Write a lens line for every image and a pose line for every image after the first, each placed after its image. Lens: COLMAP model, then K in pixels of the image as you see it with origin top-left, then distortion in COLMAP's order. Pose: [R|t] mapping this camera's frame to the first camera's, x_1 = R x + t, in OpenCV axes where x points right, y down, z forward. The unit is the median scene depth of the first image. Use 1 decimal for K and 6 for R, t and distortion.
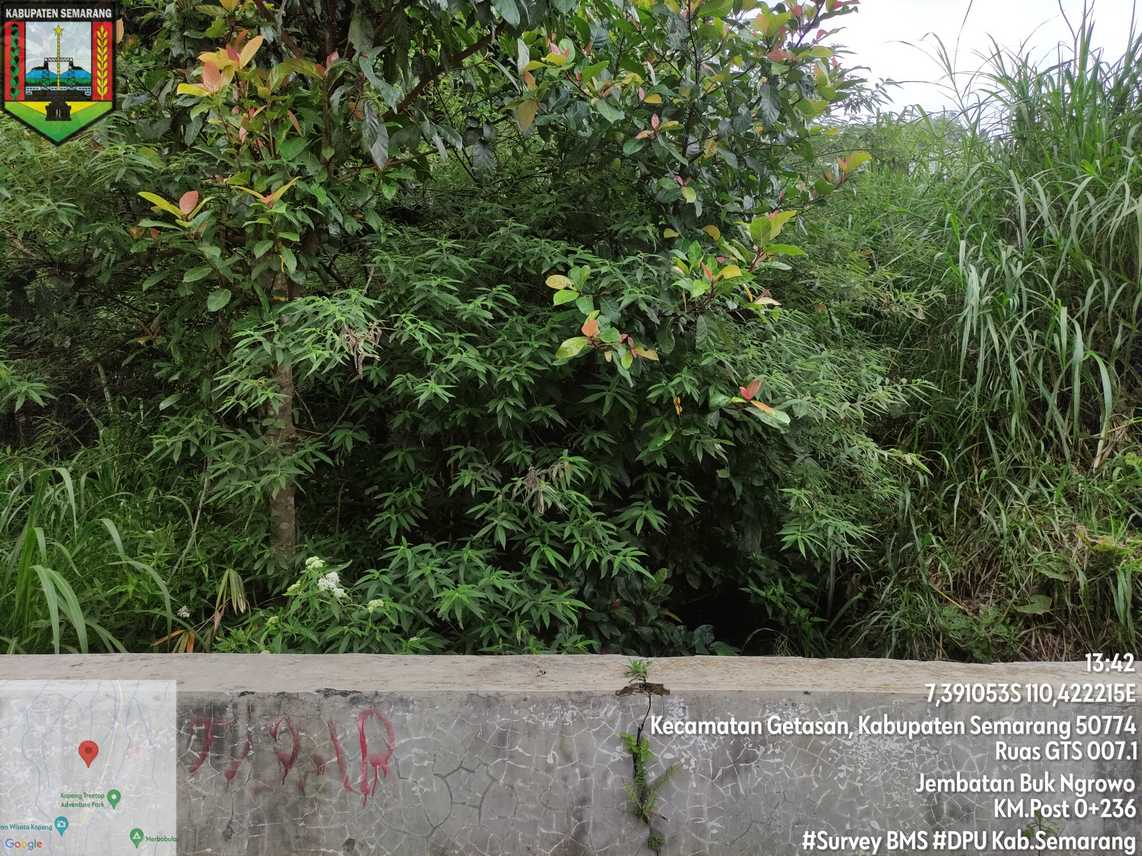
lens RADIAL K [[844.5, 0, 570.7], [0, 844.5, 421.8], [0, 0, 1]] dist [0.046029, -0.049994]
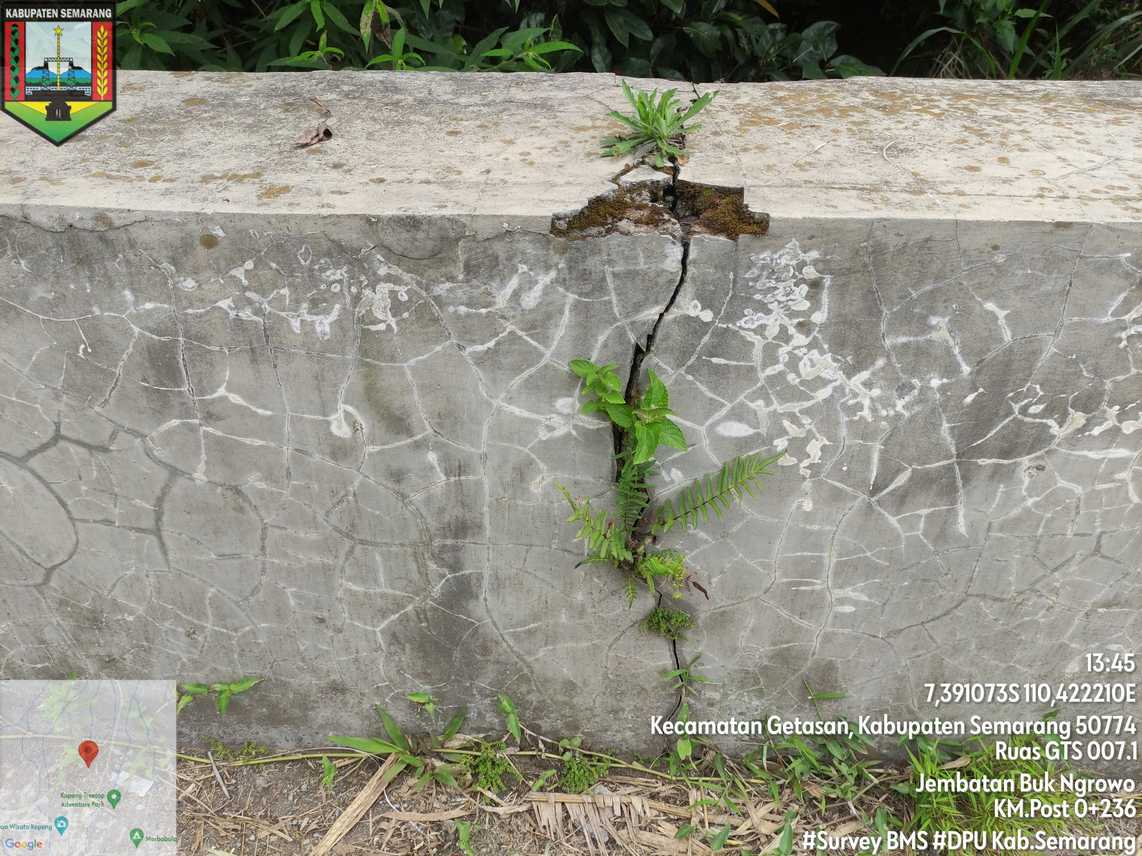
lens RADIAL K [[844.5, 0, 566.4], [0, 844.5, 421.6], [0, 0, 1]] dist [0.046029, -0.049994]
pose [[0.997593, 0.032832, -0.061080, 0.075022], [0.010572, 0.798504, 0.601896, 0.214471], [0.068534, -0.601093, 0.796235, 0.765108]]
